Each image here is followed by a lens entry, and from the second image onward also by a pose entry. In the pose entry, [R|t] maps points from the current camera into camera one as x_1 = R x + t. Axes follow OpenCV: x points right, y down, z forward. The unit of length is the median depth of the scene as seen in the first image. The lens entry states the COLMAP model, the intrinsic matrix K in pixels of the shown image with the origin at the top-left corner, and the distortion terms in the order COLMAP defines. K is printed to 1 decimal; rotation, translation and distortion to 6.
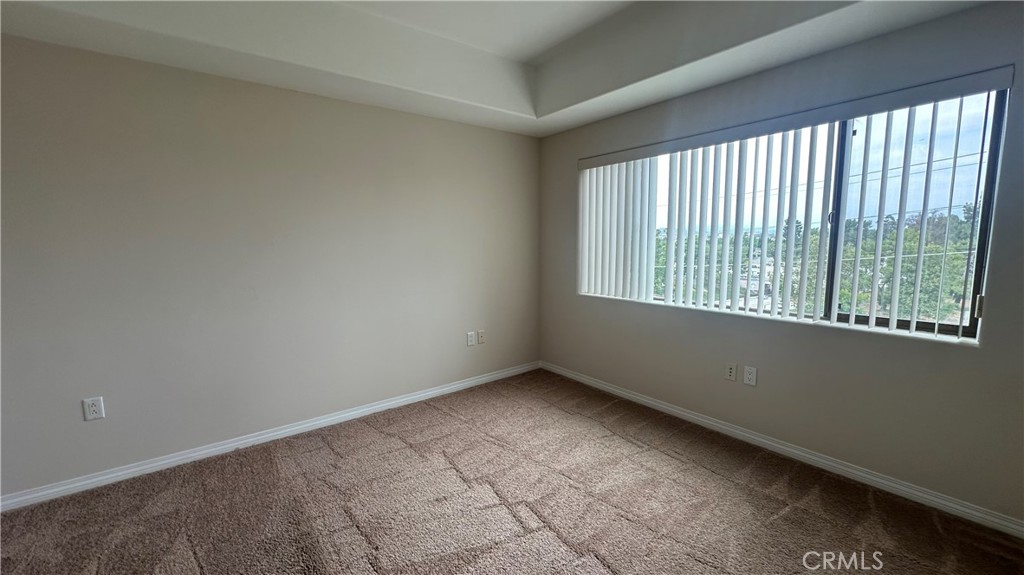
lens RADIAL K [[409.7, 0, 512.4], [0, 409.7, 289.1], [0, 0, 1]] dist [-0.001713, 0.000664]
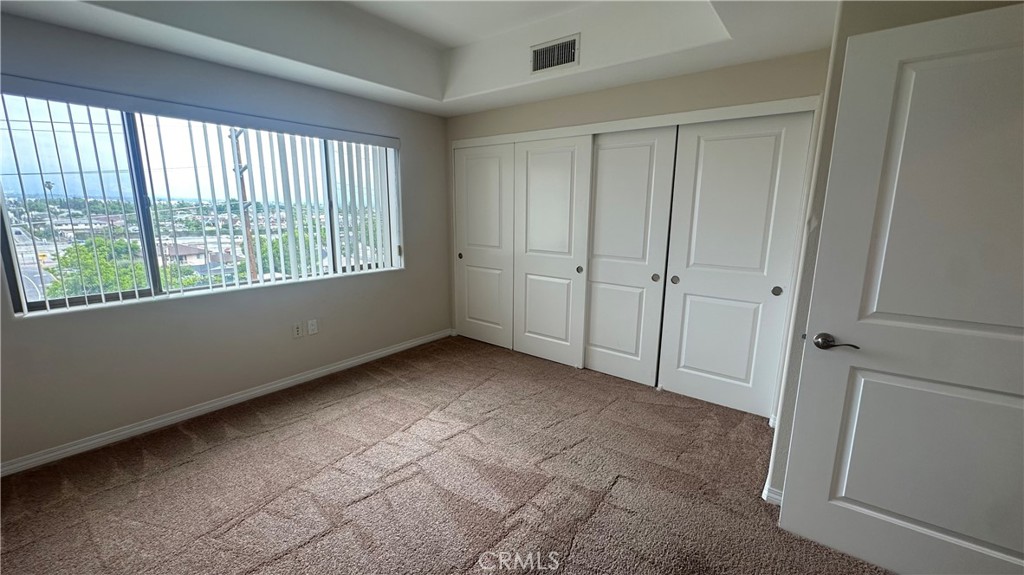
lens RADIAL K [[409.7, 0, 512.4], [0, 409.7, 289.1], [0, 0, 1]] dist [-0.001713, 0.000664]
pose [[-0.246881, -0.182731, 0.951661, -0.757967], [0.099705, 0.972058, 0.212513, -0.110984], [-0.963903, 0.147351, -0.221764, 0.659641]]
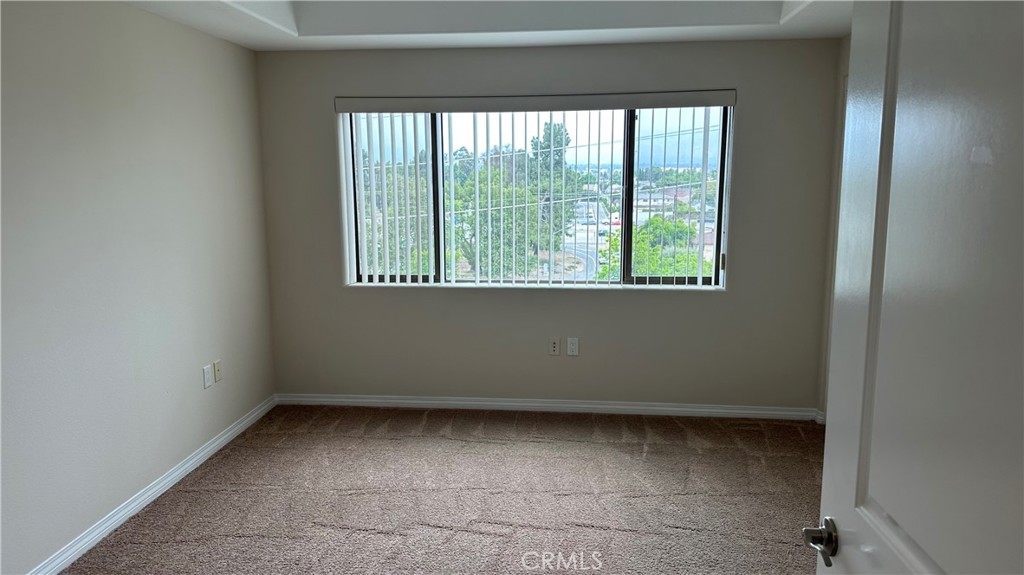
lens RADIAL K [[722.3, 0, 512.0], [0, 722.3, 287.5], [0, 0, 1]] dist [0.110479, -0.000451]
pose [[0.689302, -0.107739, 0.716418, -0.784139], [0.081232, 0.994138, 0.071347, -0.073263], [-0.719906, 0.009016, 0.694013, -0.134785]]
